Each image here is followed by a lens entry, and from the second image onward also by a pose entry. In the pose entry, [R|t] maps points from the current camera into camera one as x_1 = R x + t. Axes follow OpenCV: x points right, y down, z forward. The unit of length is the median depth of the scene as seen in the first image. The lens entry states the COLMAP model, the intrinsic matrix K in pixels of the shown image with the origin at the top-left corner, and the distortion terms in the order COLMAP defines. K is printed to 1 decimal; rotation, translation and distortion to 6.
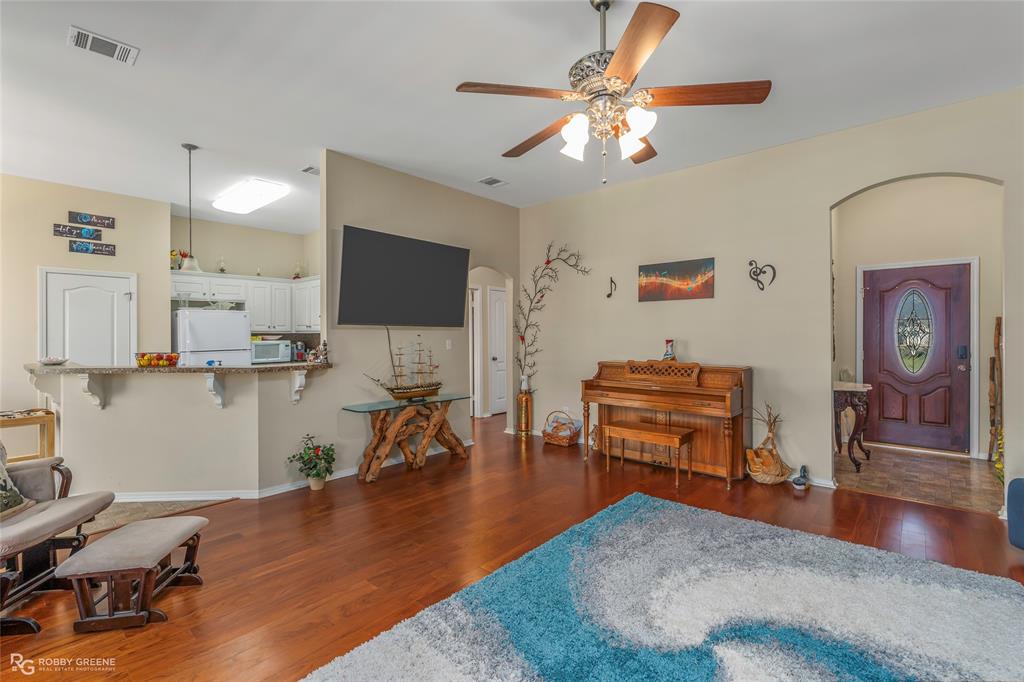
lens RADIAL K [[465.8, 0, 508.5], [0, 465.8, 339.2], [0, 0, 1]] dist [-0.005621, 0.002156]
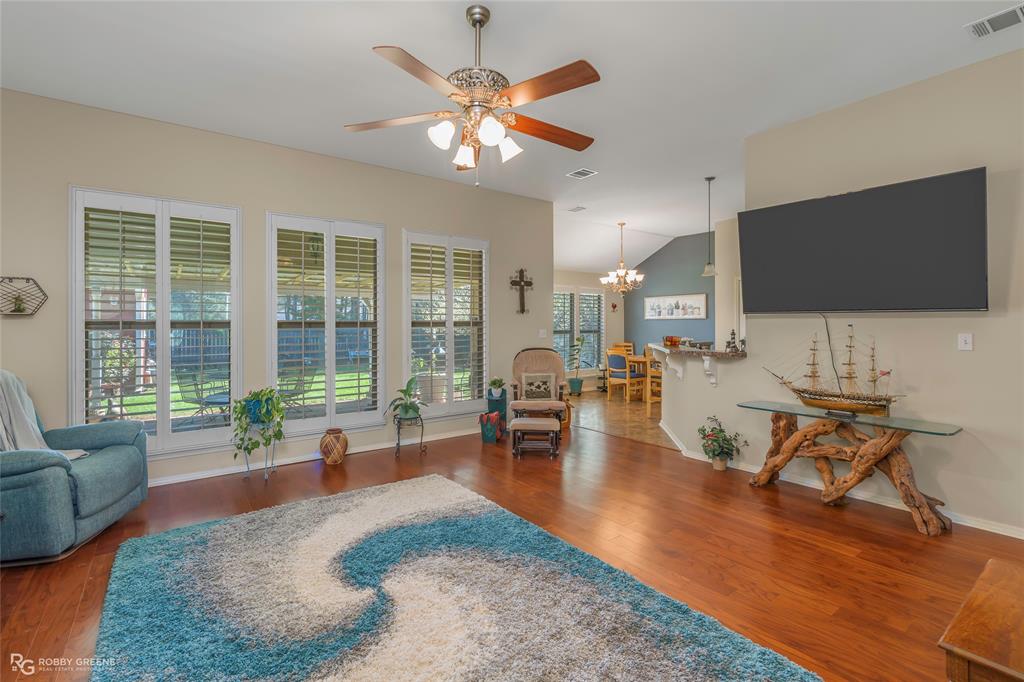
lens RADIAL K [[465.8, 0, 517.7], [0, 465.8, 328.2], [0, 0, 1]] dist [-0.005621, 0.002156]
pose [[-0.181540, 0.009027, -0.983342, 0.631258], [-0.008000, 0.999911, 0.010657, -0.007942], [0.983351, 0.009802, -0.181452, 0.649192]]
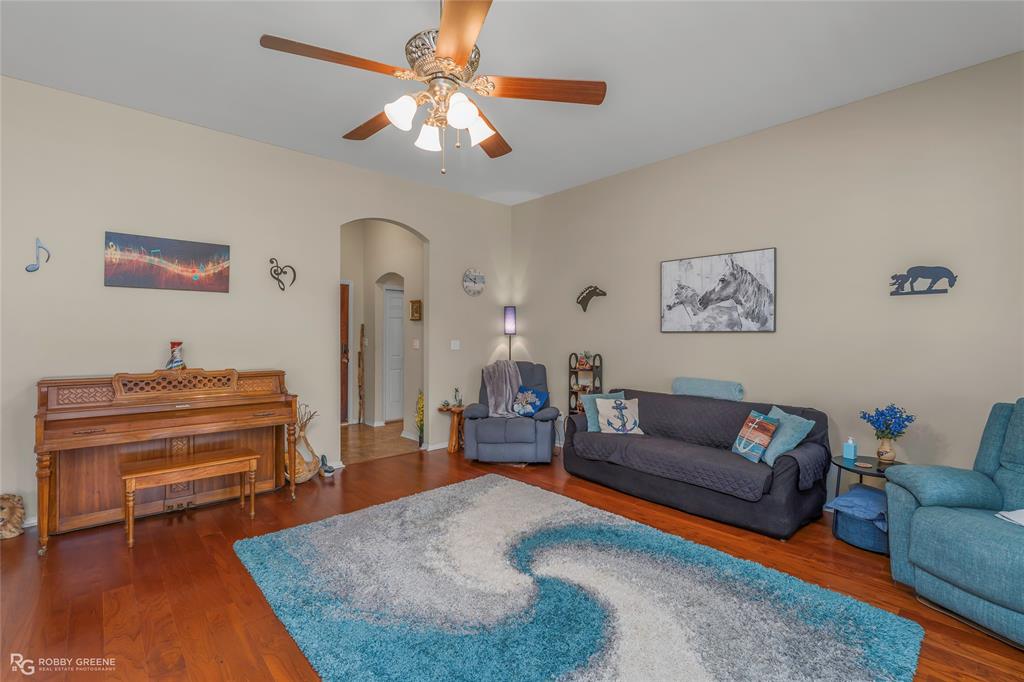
lens RADIAL K [[465.8, 0, 512.2], [0, 465.8, 338.7], [0, 0, 1]] dist [-0.005621, 0.002156]
pose [[0.097337, -0.002786, 0.995248, -0.359117], [0.007313, 0.999971, 0.002084, -0.001422], [-0.995225, 0.007075, 0.097355, 0.387451]]
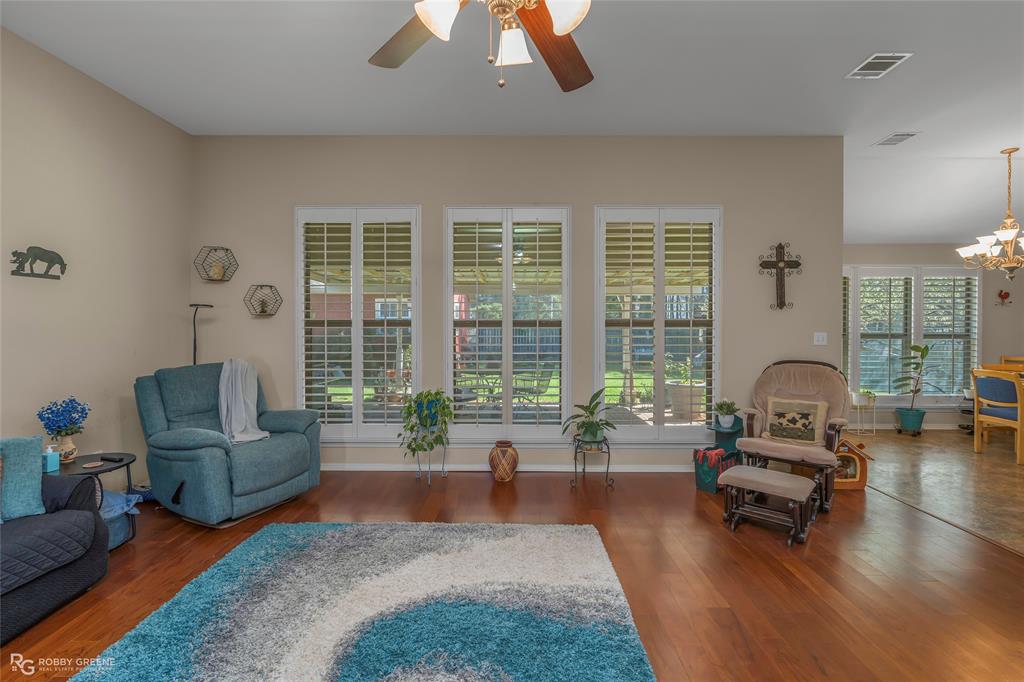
lens RADIAL K [[465.8, 0, 512.2], [0, 465.8, 331.9], [0, 0, 1]] dist [-0.005621, 0.002156]
pose [[-0.742825, 0.011127, -0.669393, 0.311202], [-0.008976, 0.999606, 0.026576, -0.010094], [0.669425, 0.025750, -0.742433, 0.745136]]
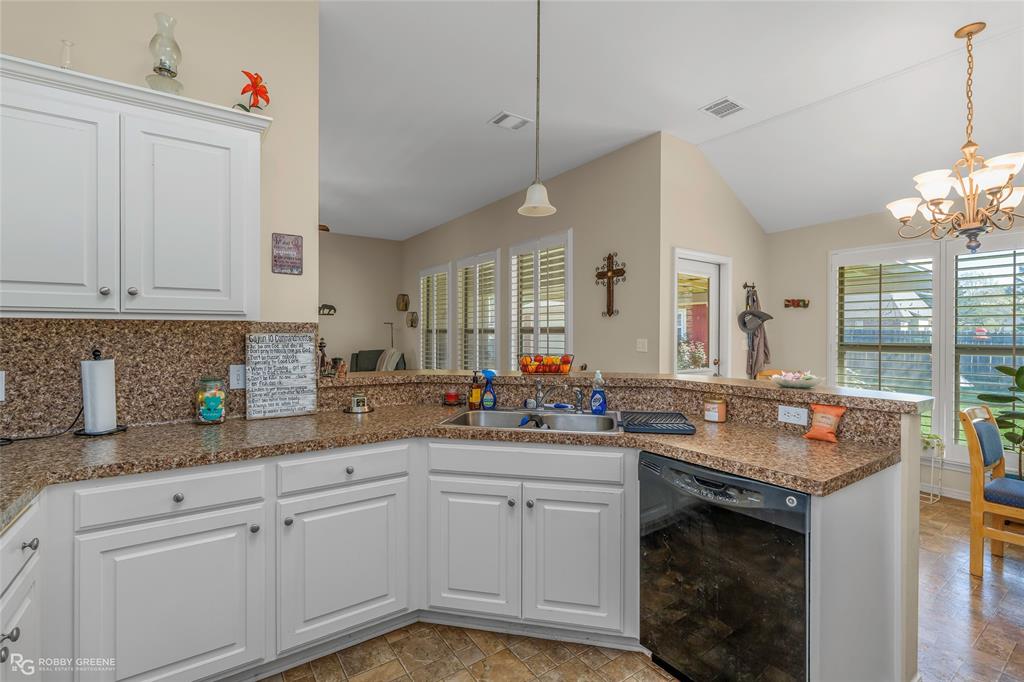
lens RADIAL K [[465.8, 0, 516.6], [0, 465.8, 333.9], [0, 0, 1]] dist [-0.005621, 0.002156]
pose [[-0.974272, -0.001660, 0.225368, -0.725614], [0.001310, 0.999914, 0.013029, -0.011335], [-0.225370, 0.012989, -0.974187, 1.405713]]
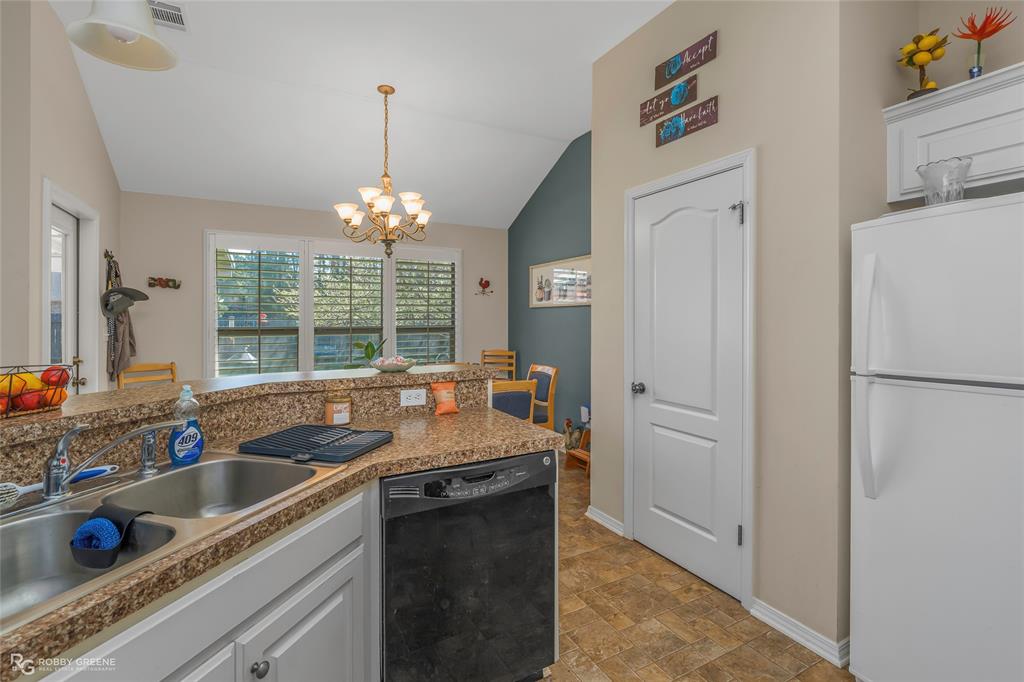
lens RADIAL K [[465.8, 0, 515.1], [0, 465.8, 315.7], [0, 0, 1]] dist [-0.005621, 0.002156]
pose [[-0.326448, -0.003524, -0.945209, -0.489755], [-0.009781, 0.999952, -0.000350, -0.009482], [0.945165, 0.009131, -0.326467, 1.169793]]
